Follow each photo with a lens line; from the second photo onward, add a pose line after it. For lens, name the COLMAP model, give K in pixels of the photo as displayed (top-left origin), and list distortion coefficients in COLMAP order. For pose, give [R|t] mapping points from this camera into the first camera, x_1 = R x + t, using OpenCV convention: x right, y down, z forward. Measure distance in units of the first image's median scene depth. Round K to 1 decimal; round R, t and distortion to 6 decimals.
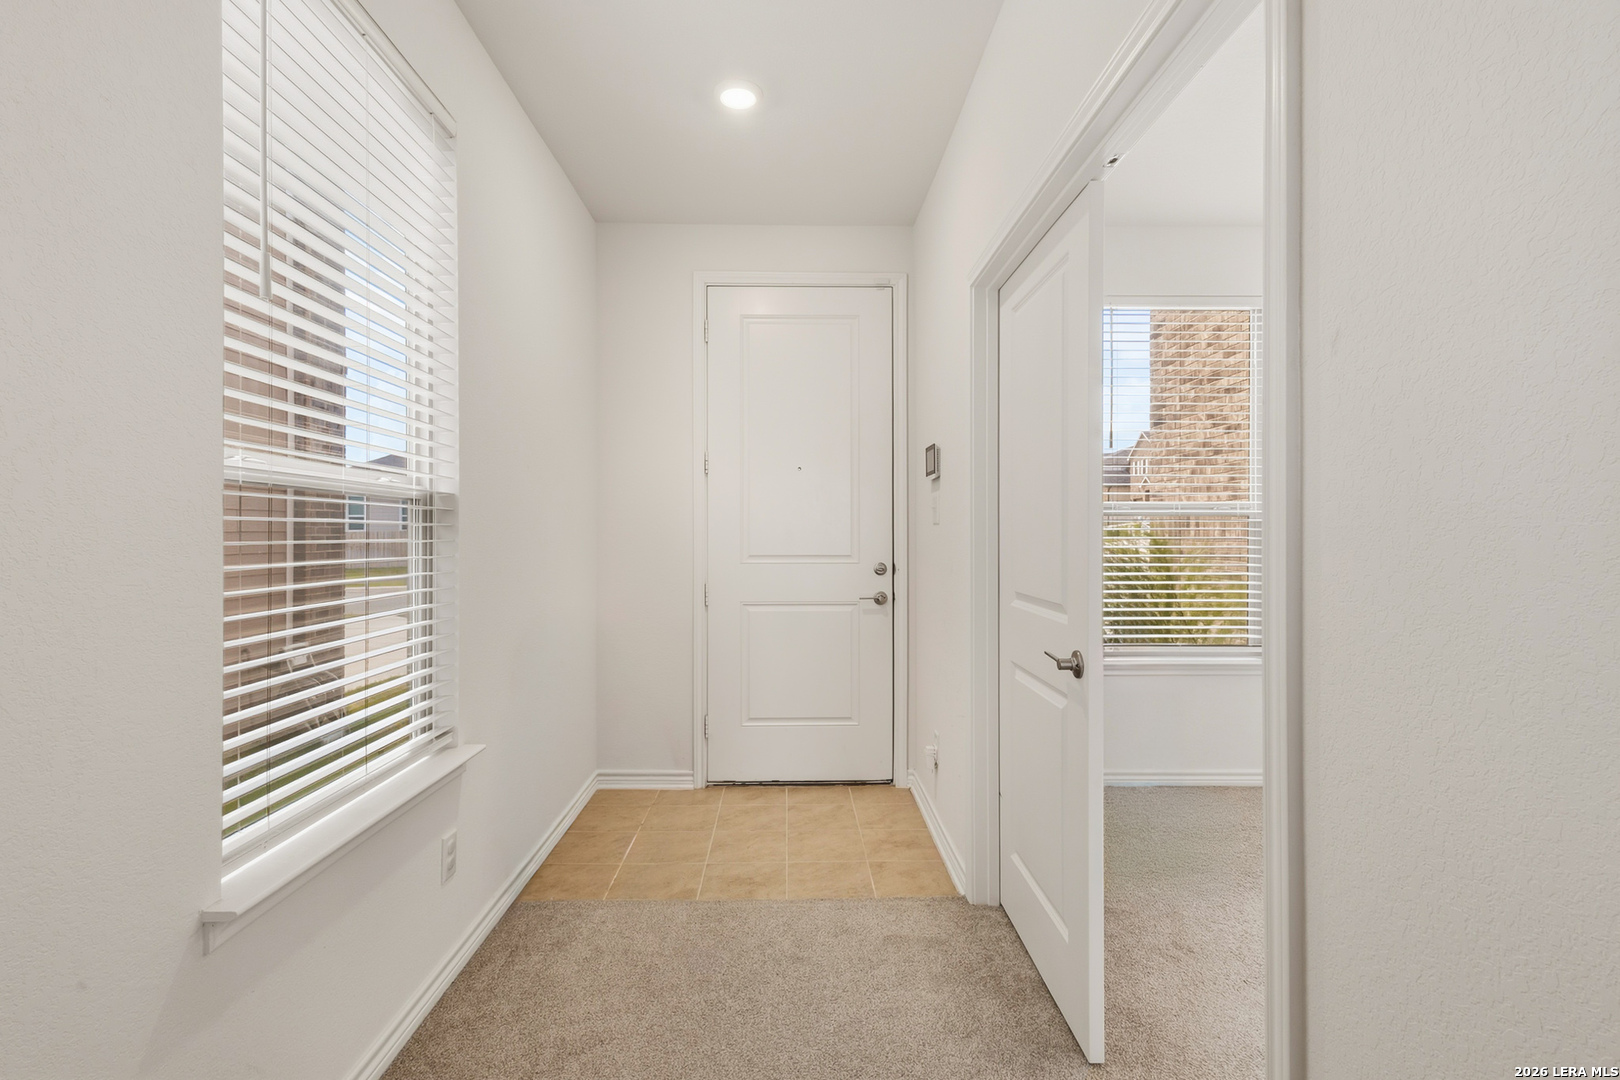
lens RADIAL K [[729.8, 0, 809.3], [0, 729.8, 539.0], [0, 0, 1]] dist [-0.002001, -0.000066]
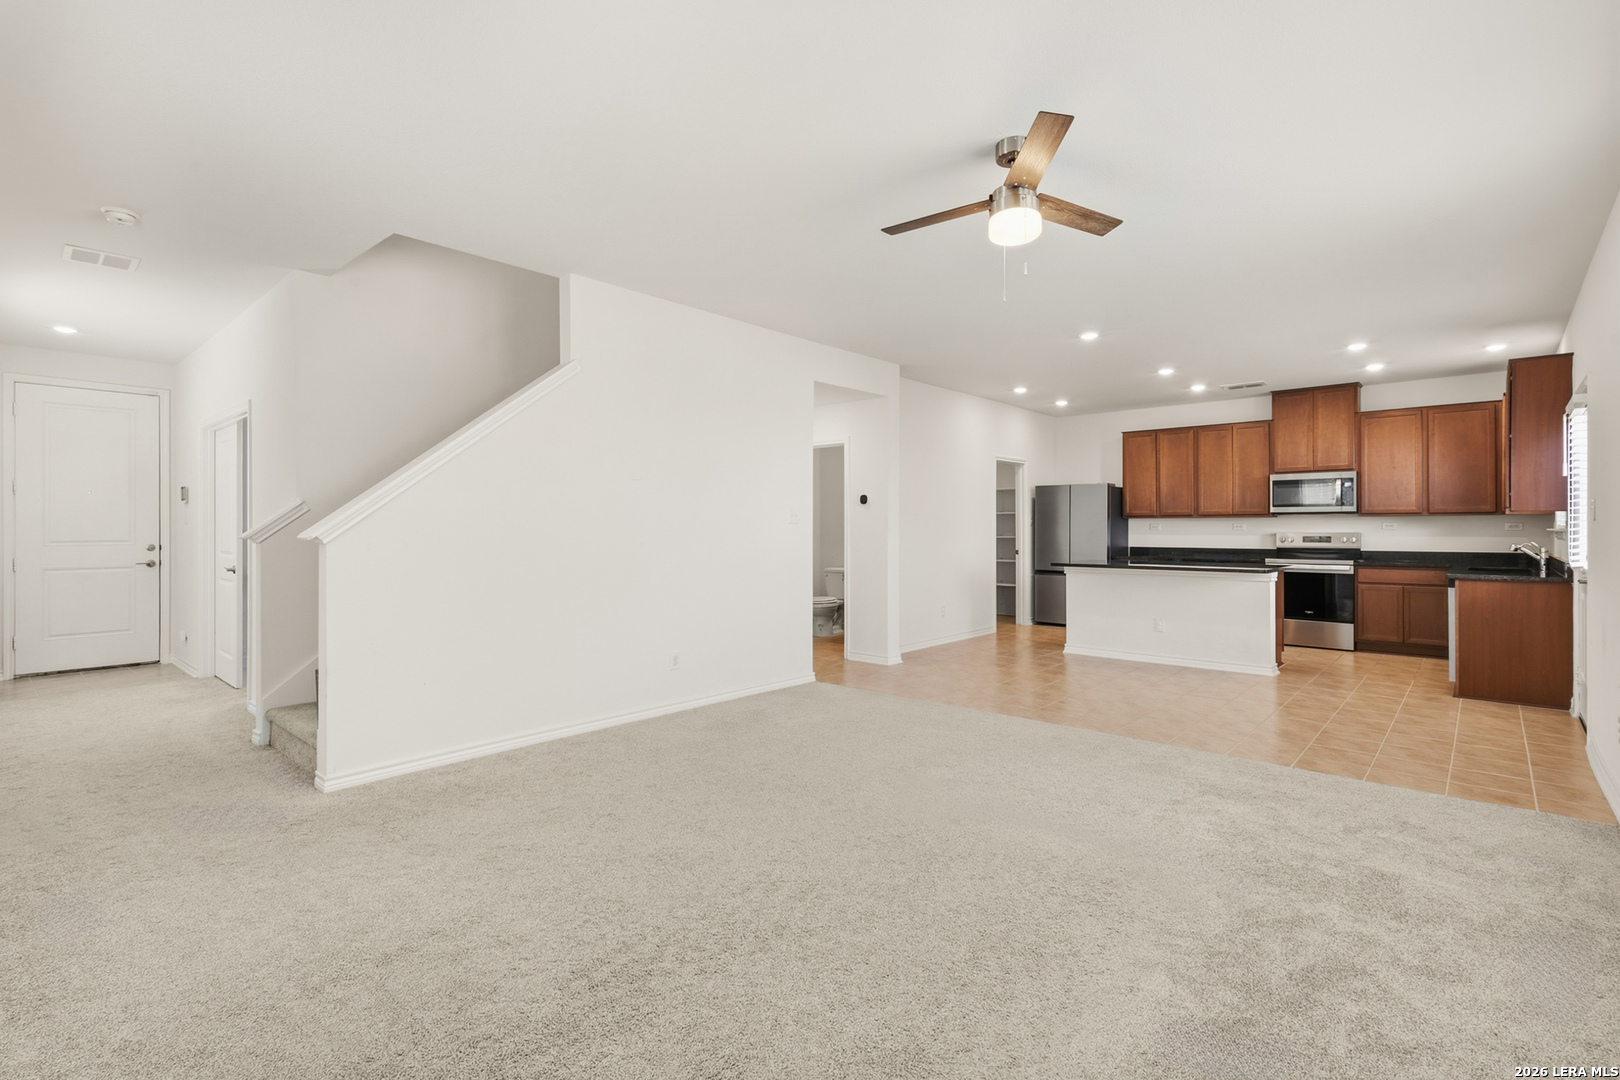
lens RADIAL K [[754.9, 0, 804.4], [0, 754.9, 530.8], [0, 0, 1]] dist [0.013320, -0.002200]
pose [[0.686526, 0.000067, 0.727105, -0.171066], [0.004573, 0.999980, -0.004410, 0.013936], [-0.727091, 0.006353, 0.686512, -1.552762]]
